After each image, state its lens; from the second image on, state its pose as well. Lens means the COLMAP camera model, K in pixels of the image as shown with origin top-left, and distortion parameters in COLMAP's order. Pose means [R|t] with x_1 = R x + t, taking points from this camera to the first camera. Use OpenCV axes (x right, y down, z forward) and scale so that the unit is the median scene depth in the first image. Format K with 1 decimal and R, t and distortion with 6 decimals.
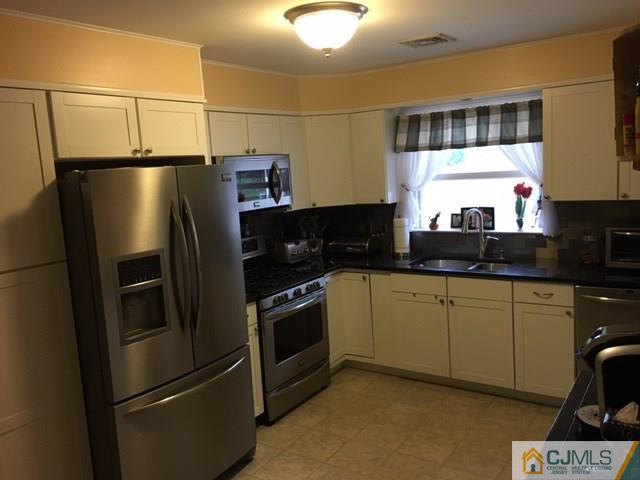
lens RADIAL K [[562.5, 0, 319.2], [0, 562.5, 239.3], [0, 0, 1]] dist [0.074044, -0.098654]
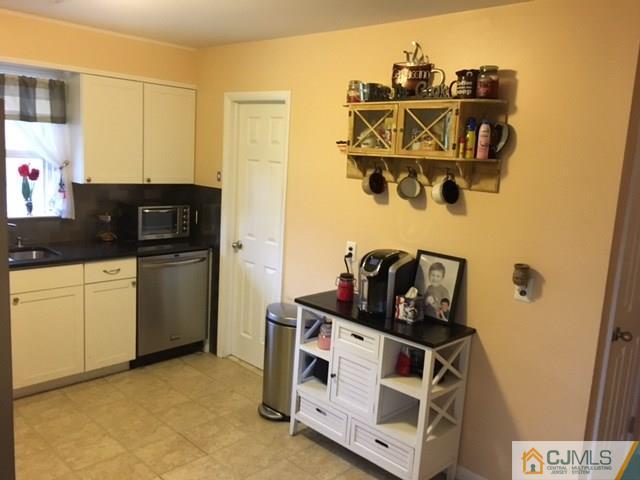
lens RADIAL K [[562.5, 0, 319.5], [0, 562.5, 240.3], [0, 0, 1]] dist [0.074044, -0.098654]
pose [[0.149499, -0.085284, 0.985077, -0.552467], [0.068987, 0.994745, 0.075651, -0.013013], [-0.986352, 0.056648, 0.154597, 0.418472]]
